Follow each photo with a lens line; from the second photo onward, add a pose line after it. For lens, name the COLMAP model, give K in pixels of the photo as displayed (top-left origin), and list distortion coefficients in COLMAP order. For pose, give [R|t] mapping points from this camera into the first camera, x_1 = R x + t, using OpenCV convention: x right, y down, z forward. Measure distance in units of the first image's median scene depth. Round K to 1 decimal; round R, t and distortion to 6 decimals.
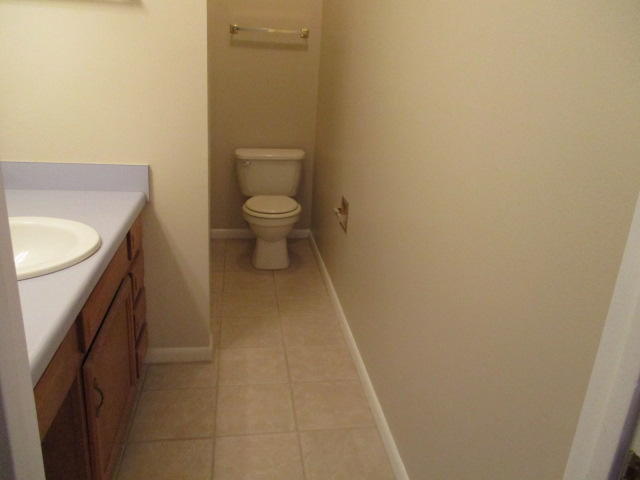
lens RADIAL K [[532.2, 0, 319.2], [0, 532.2, 238.4], [0, 0, 1]] dist [-0.033452, 0.022011]
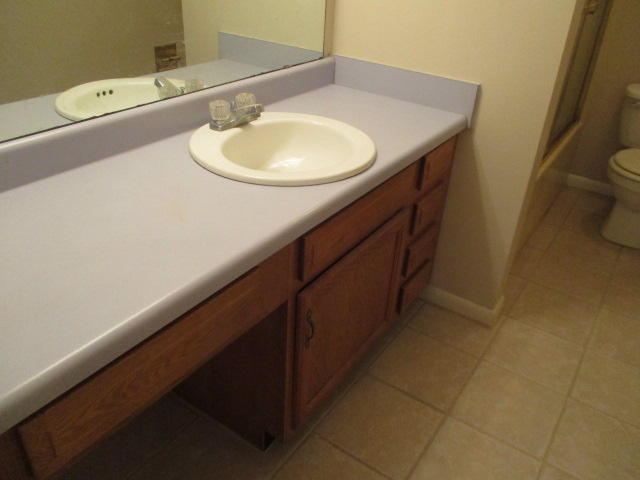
lens RADIAL K [[532.2, 0, 321.3], [0, 532.2, 241.4], [0, 0, 1]] dist [-0.033452, 0.022011]
pose [[0.744868, 0.331132, -0.579244, 0.047874], [-0.236181, 0.942802, 0.235252, -0.038977], [0.624011, -0.038425, 0.780470, 0.172350]]
